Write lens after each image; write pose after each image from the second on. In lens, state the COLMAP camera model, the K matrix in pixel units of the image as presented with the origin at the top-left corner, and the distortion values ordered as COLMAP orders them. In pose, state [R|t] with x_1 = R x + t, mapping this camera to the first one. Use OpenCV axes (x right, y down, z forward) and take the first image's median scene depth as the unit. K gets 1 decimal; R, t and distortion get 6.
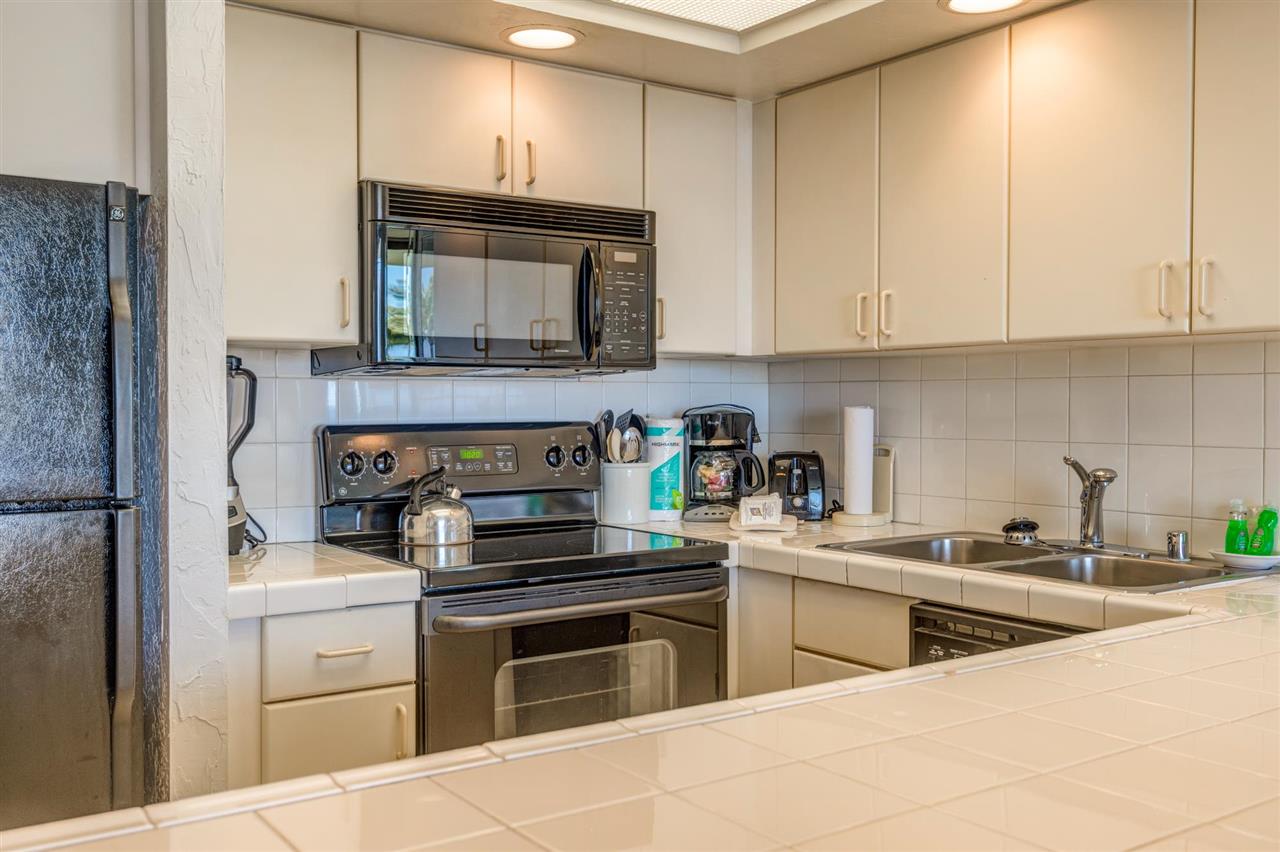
lens RADIAL K [[1208.2, 0, 642.5], [0, 1208.2, 419.4], [0, 0, 1]] dist [-0.000854, 0.000000]
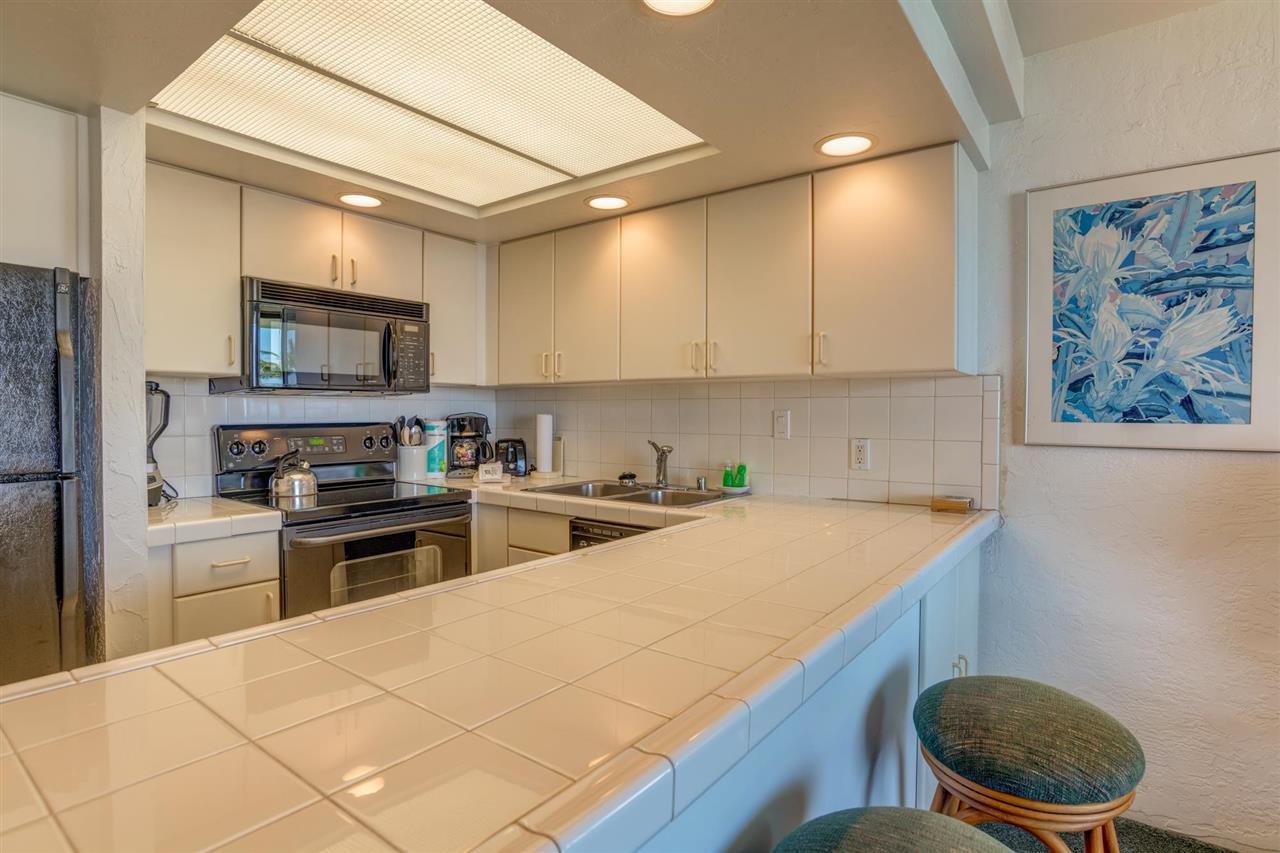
lens RADIAL K [[654.7, 0, 641.8], [0, 654.7, 422.3], [0, 0, 1]] dist [-0.049109, 0.018825]
pose [[0.951446, -0.001631, 0.307812, 0.014328], [0.000952, 0.999997, 0.002356, -0.000213], [-0.307814, -0.001949, 0.951444, -0.002365]]
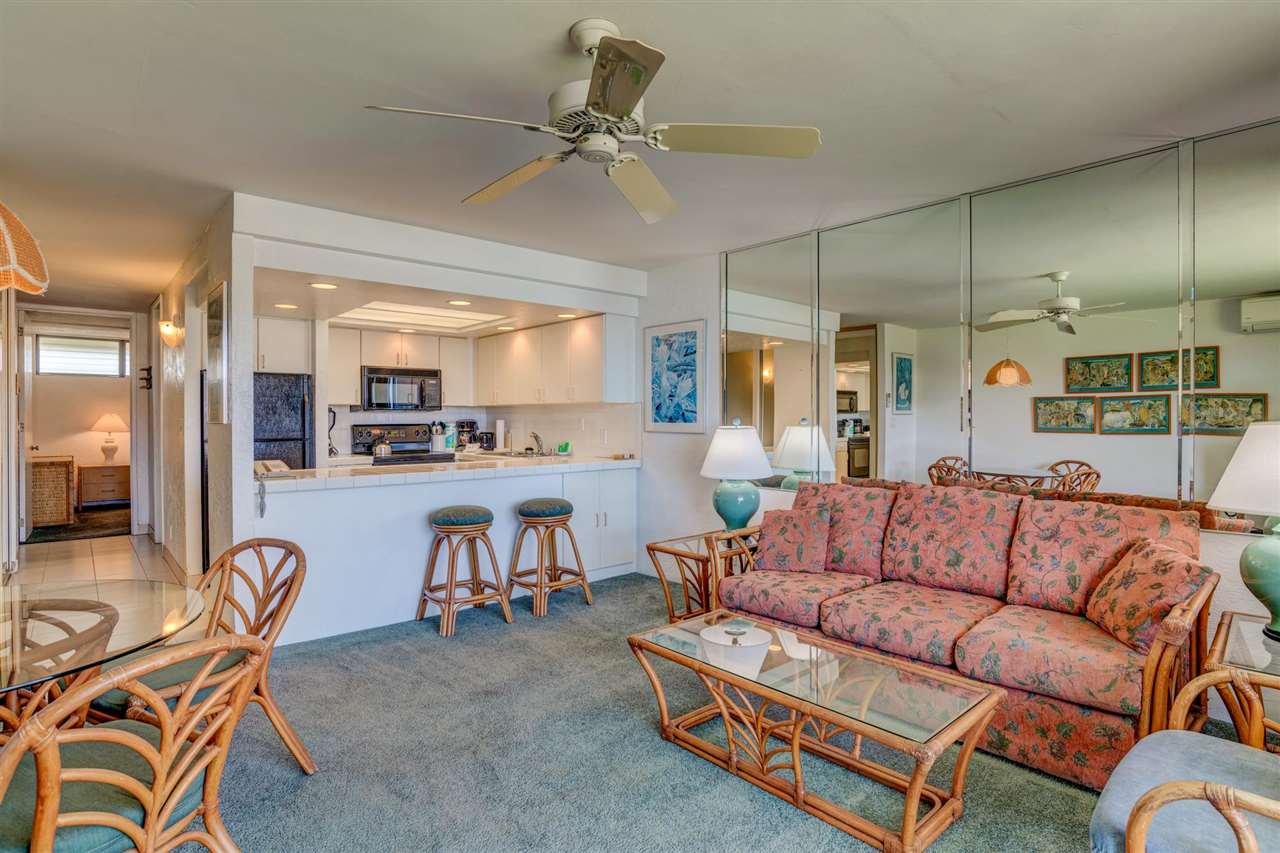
lens RADIAL K [[654.7, 0, 641.1], [0, 654.7, 428.6], [0, 0, 1]] dist [-0.049109, 0.018825]
pose [[0.993056, -0.001703, 0.117626, 0.446615], [0.001455, 0.999997, 0.002197, 0.015566], [-0.117630, -0.002010, 0.993055, -1.296482]]
